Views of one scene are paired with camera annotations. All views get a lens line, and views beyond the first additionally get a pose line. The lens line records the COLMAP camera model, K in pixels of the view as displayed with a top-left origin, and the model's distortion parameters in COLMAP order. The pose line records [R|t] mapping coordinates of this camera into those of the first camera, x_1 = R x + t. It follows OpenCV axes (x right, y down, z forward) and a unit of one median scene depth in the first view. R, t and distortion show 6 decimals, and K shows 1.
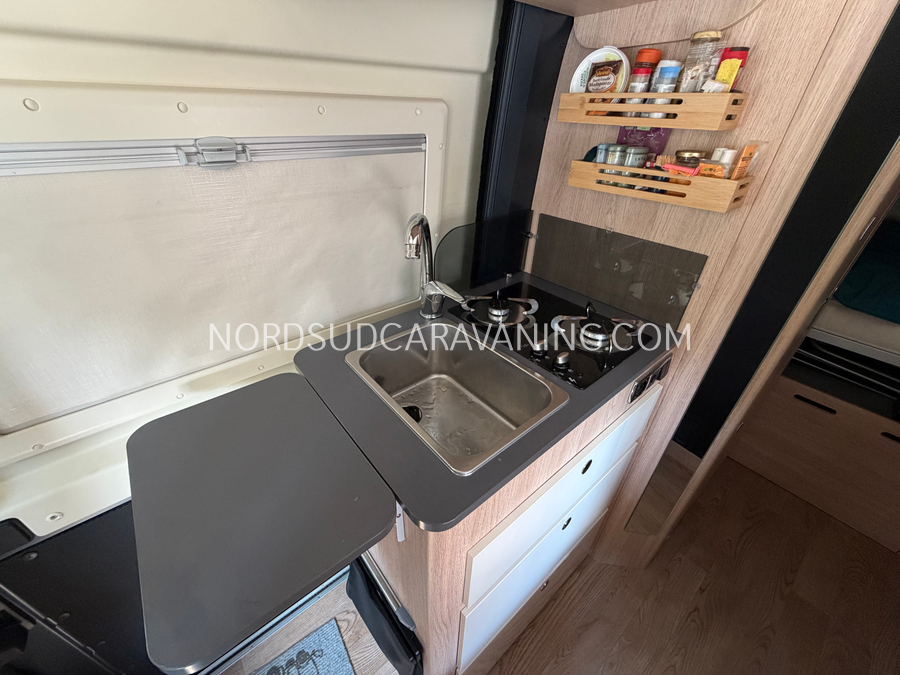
lens RADIAL K [[363.1, 0, 450.0], [0, 363.1, 337.5], [0, 0, 1]] dist [0.001729, 0.000110]
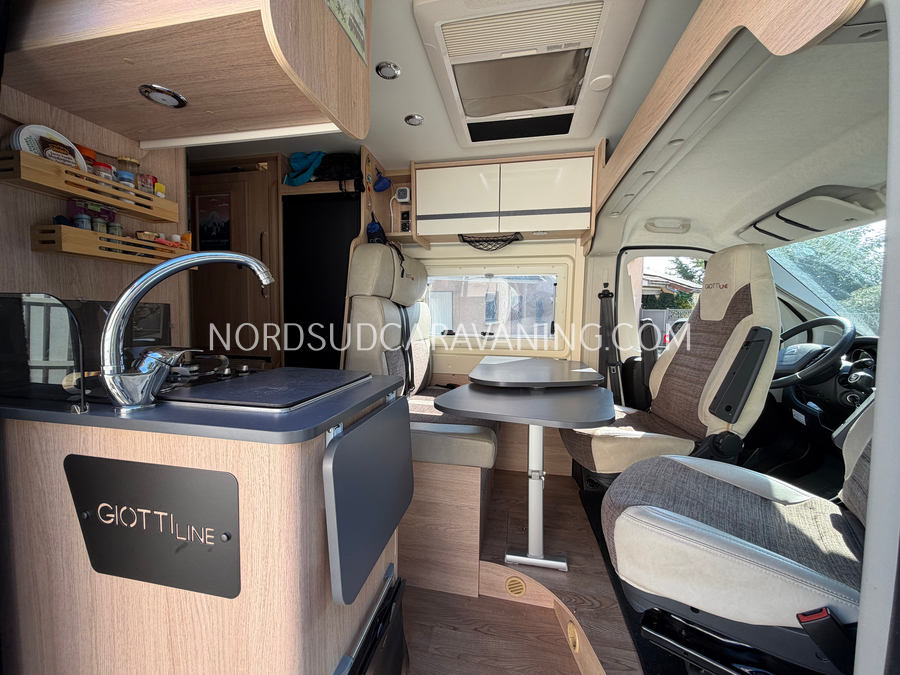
lens RADIAL K [[358.4, 0, 447.1], [0, 358.4, 337.2], [0, 0, 1]] dist [0.000434, -0.000151]
pose [[-0.621185, -0.083815, 0.779169, -1.146002], [0.392992, 0.826889, 0.402258, -0.256379], [-0.678002, 0.556084, -0.480712, 1.049099]]
